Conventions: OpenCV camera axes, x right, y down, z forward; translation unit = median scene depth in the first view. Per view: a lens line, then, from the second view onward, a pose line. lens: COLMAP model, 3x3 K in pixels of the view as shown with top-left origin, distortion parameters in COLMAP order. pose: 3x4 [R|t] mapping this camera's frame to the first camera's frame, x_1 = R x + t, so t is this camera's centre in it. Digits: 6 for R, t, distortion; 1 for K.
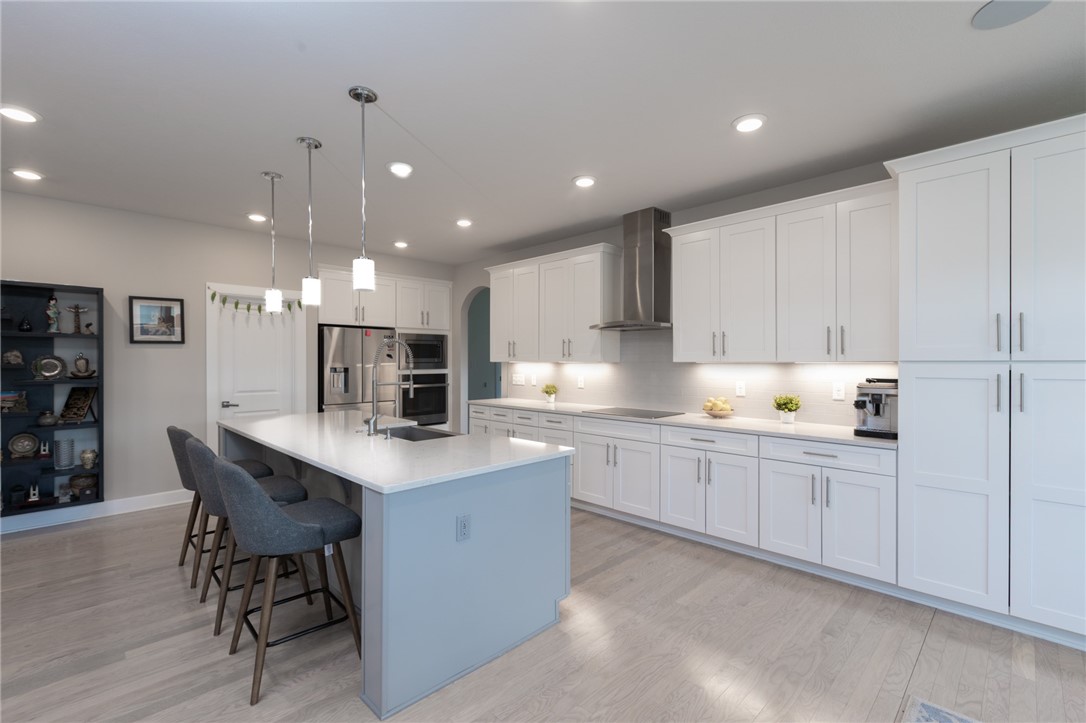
lens RADIAL K [[482.0, 0, 543.0], [0, 482.0, 361.5], [0, 0, 1]] dist [-0.000465, 0.000666]
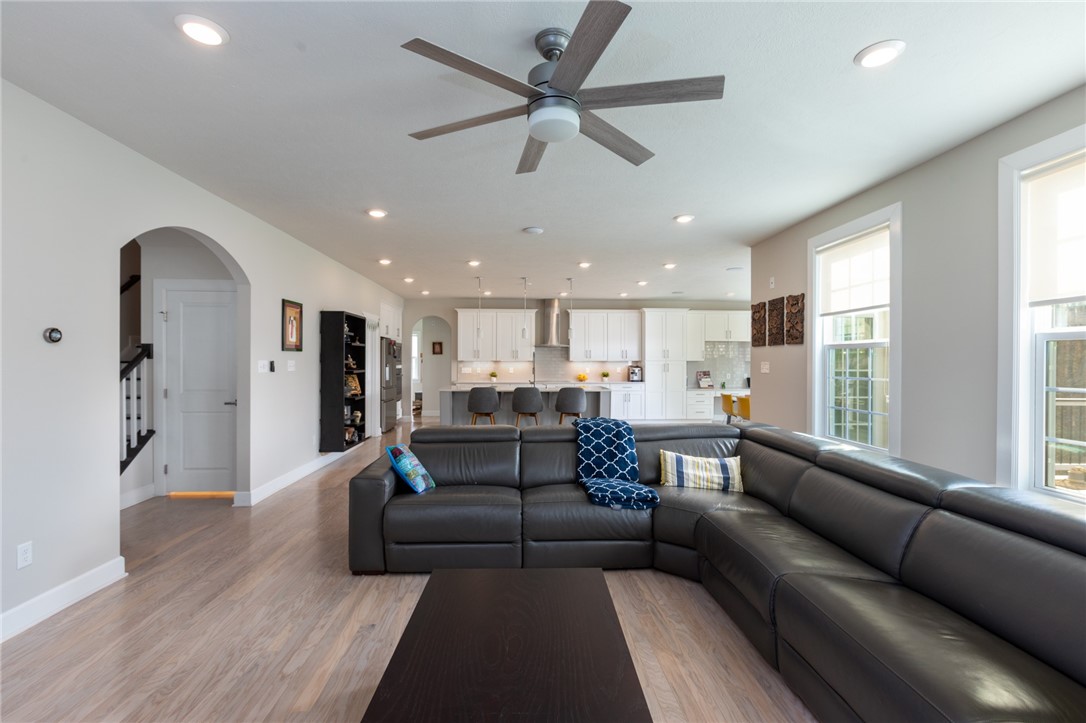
lens RADIAL K [[482.0, 0, 543.0], [0, 482.0, 361.5], [0, 0, 1]] dist [-0.000465, 0.000666]
pose [[0.656747, 0.002878, 0.754105, -2.017938], [-0.002513, 0.999996, -0.001629, 0.012135], [-0.754107, -0.000825, 0.656751, -0.674787]]
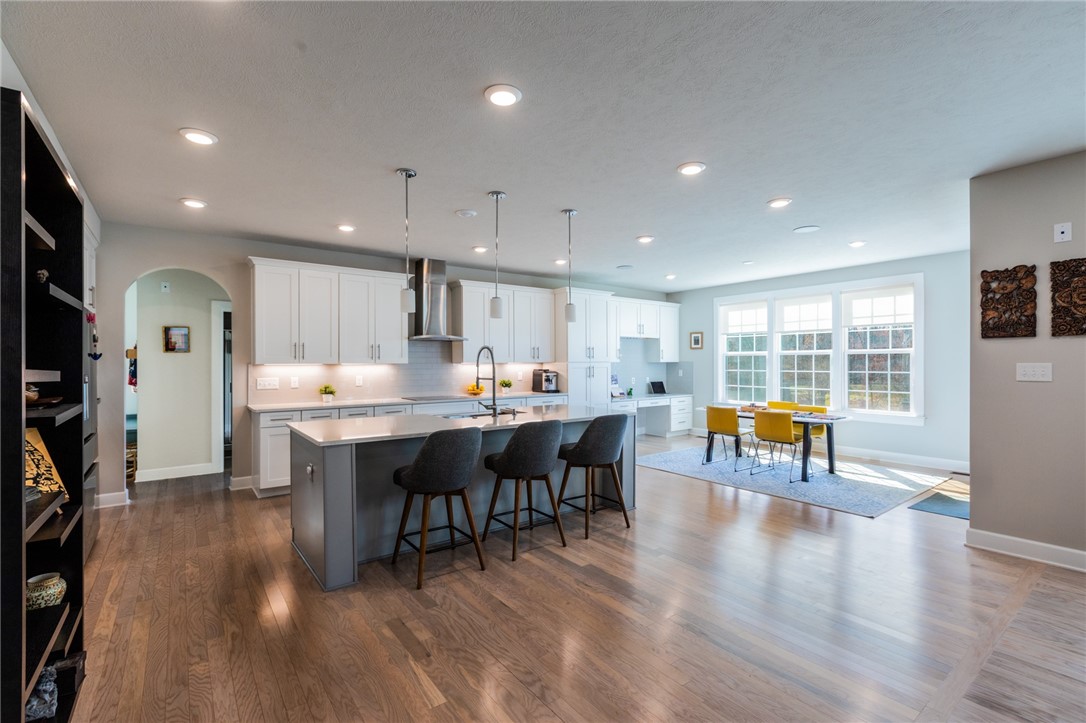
lens RADIAL K [[482.0, 0, 543.0], [0, 482.0, 361.5], [0, 0, 1]] dist [-0.000465, 0.000666]
pose [[0.132165, 0.003555, 0.991221, -1.453725], [0.006302, 0.999970, -0.004427, 0.005763], [-0.991208, 0.006832, 0.132139, 0.586830]]
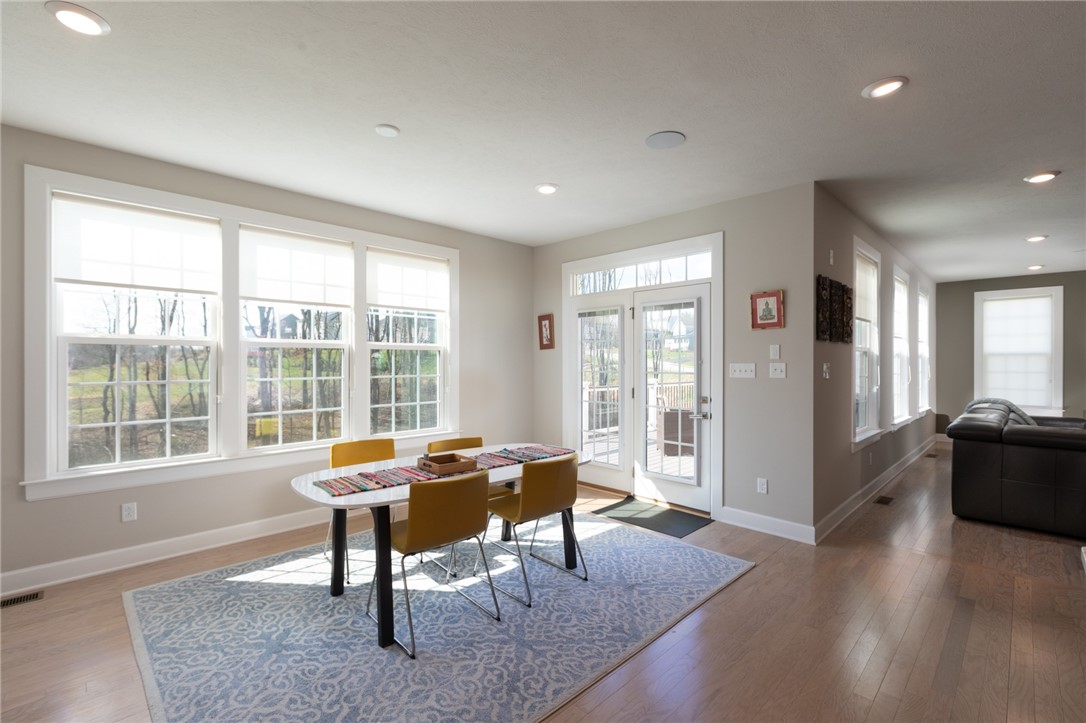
lens RADIAL K [[482.0, 0, 543.0], [0, 482.0, 361.5], [0, 0, 1]] dist [-0.000465, 0.000666]
pose [[-0.999999, 0.000449, 0.001195, 0.216097], [0.000456, 0.999983, 0.005812, -0.000740], [-0.001193, 0.005813, -0.999982, 0.871582]]
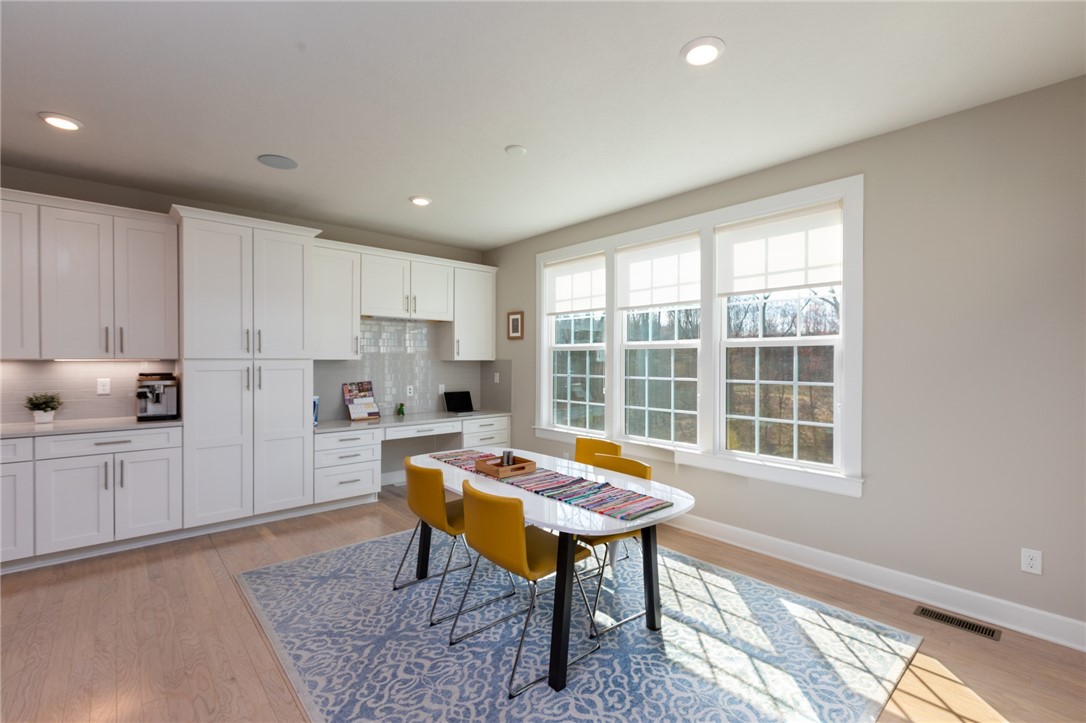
lens RADIAL K [[482.0, 0, 543.0], [0, 482.0, 361.5], [0, 0, 1]] dist [-0.000465, 0.000666]
pose [[0.050623, -0.001457, 0.998717, -0.407401], [-0.000255, 0.999999, 0.001472, 0.003672], [-0.998718, -0.000329, 0.050623, -0.038593]]
